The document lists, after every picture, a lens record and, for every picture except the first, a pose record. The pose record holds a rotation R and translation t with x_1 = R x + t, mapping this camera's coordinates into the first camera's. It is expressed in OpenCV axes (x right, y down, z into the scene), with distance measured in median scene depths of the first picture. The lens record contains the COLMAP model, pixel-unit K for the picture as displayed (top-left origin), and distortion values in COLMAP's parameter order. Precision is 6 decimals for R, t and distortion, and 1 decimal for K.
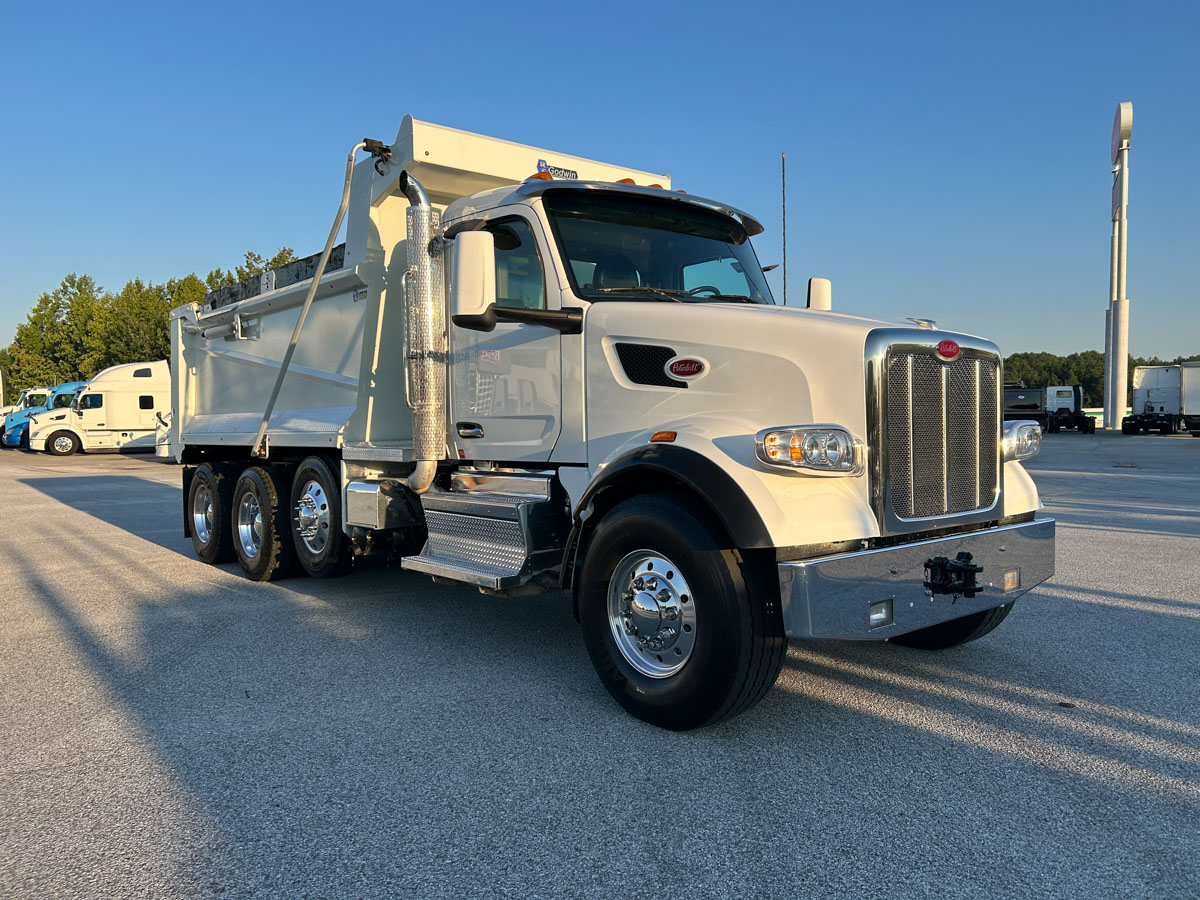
lens RADIAL K [[904.6, 0, 602.9], [0, 904.6, 447.5], [0, 0, 1]] dist [0.057851, -0.063332]
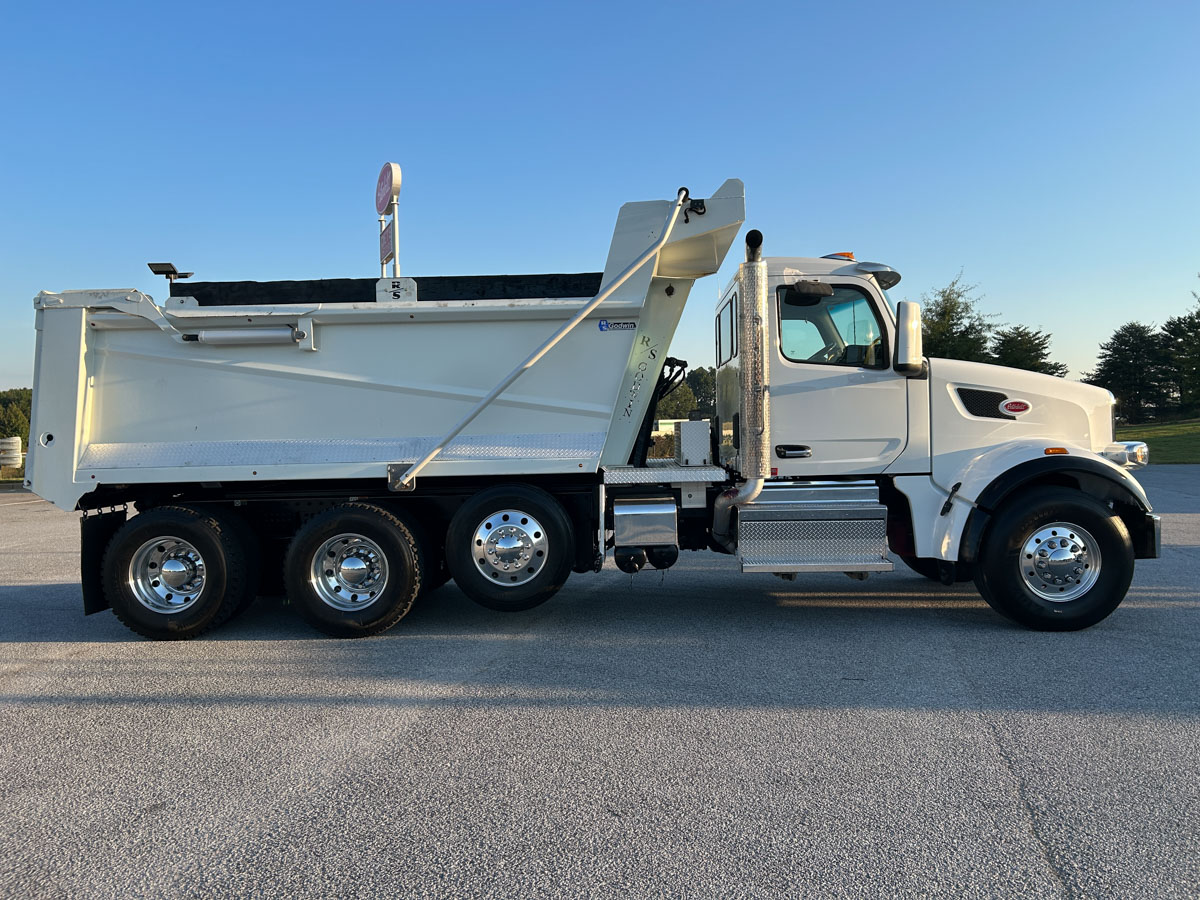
lens RADIAL K [[904.6, 0, 603.7], [0, 904.6, 452.2], [0, 0, 1]] dist [0.057851, -0.063332]
pose [[0.672965, -0.021876, 0.739351, -1.395580], [0.031914, 0.999490, 0.000525, -0.030313], [-0.738986, 0.023242, 0.673320, 0.420635]]
